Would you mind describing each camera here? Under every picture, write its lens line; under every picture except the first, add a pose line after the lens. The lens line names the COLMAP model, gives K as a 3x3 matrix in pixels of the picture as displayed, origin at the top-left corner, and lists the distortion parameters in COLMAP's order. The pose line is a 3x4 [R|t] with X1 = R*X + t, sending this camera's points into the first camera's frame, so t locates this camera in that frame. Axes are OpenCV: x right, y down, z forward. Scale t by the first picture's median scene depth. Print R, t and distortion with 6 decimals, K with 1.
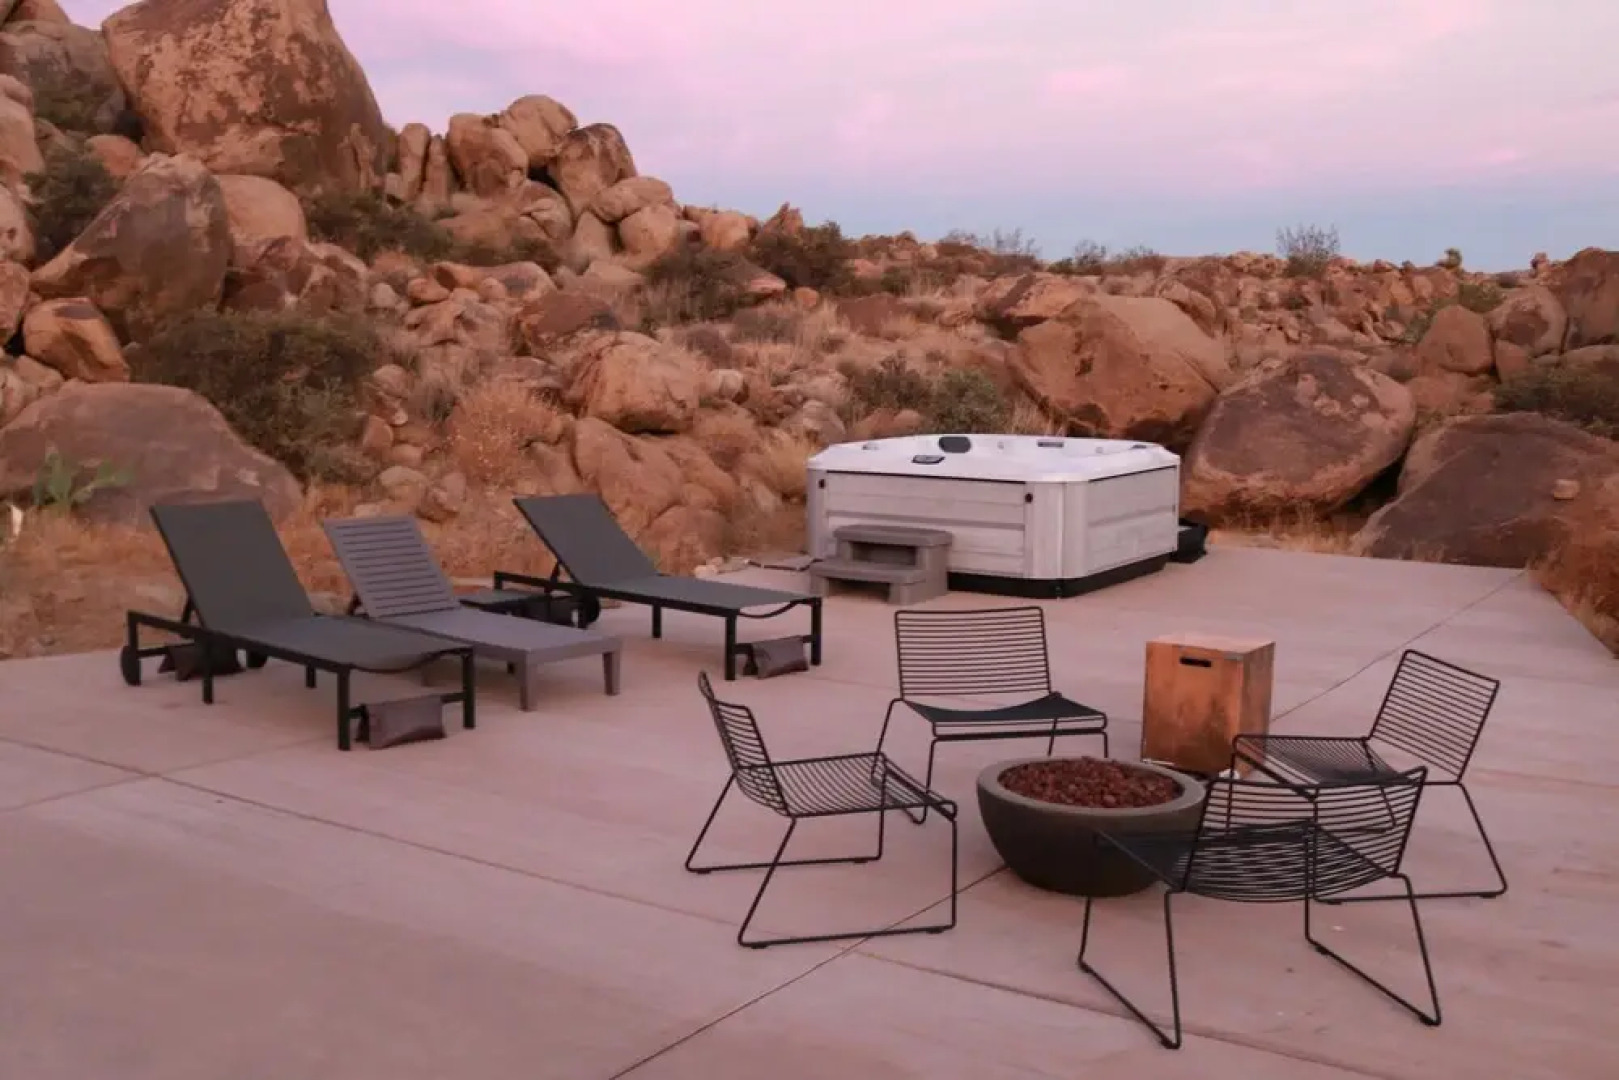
lens RADIAL K [[1703.7, 0, 806.3], [0, 1703.7, 539.9], [0, 0, 1]] dist [-0.079335, 0.000000]
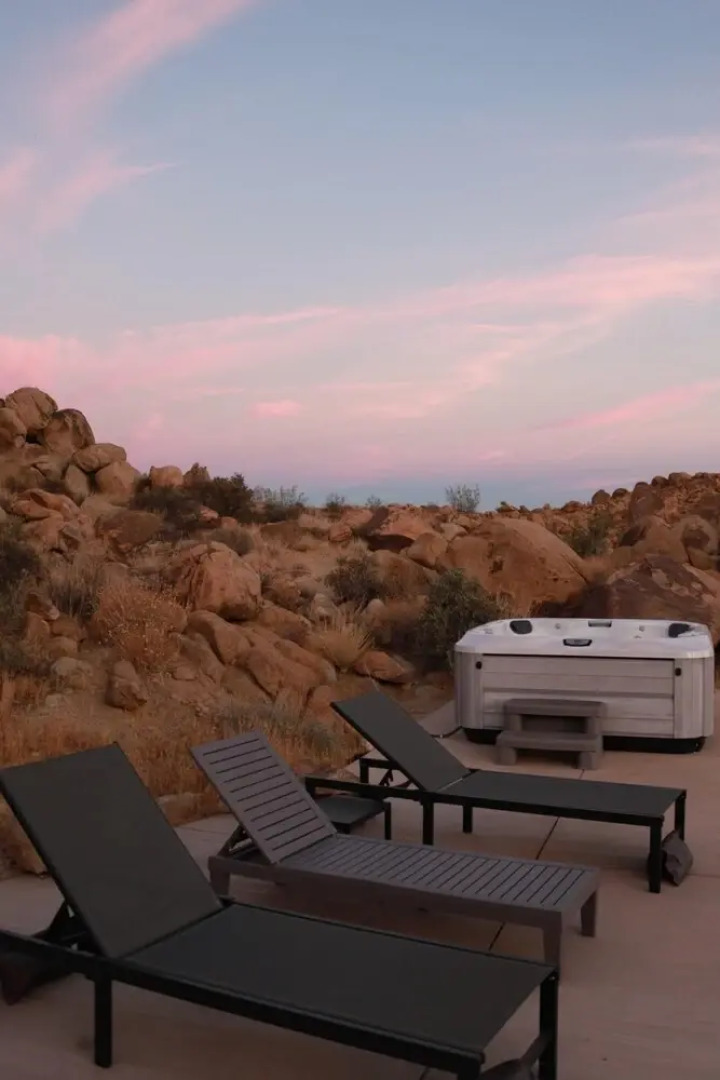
lens RADIAL K [[962.8, 0, 361.2], [0, 962.8, 538.3], [0, 0, 1]] dist [-0.105182, 0.002359]
pose [[0.964912, -0.001340, 0.262571, -0.136690], [0.036539, 0.990943, -0.129217, -0.020711], [-0.260019, 0.134277, 0.956222, 0.208245]]
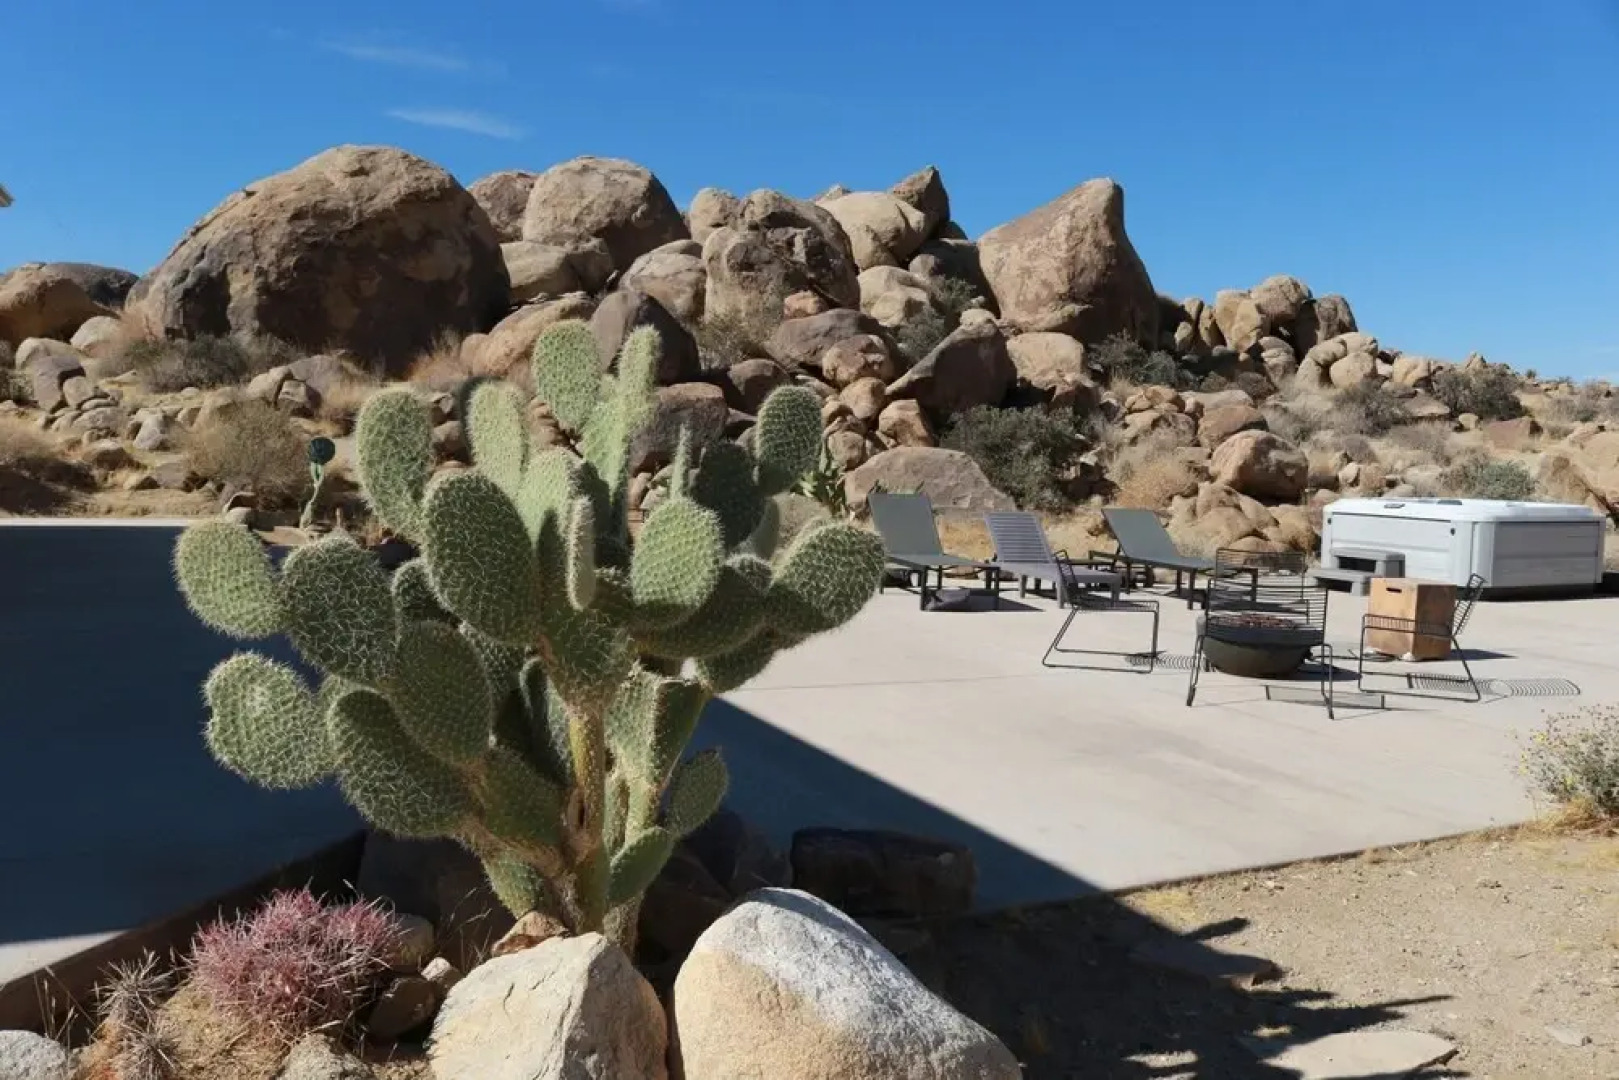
lens RADIAL K [[1344.2, 0, 801.8], [0, 1344.2, 551.8], [0, 0, 1]] dist [-0.136242, 0.082509]
pose [[0.839985, 0.055653, -0.539748, 0.139924], [-0.086001, 0.995808, -0.031162, 0.040119], [0.535750, 0.072594, 0.841250, -0.134718]]
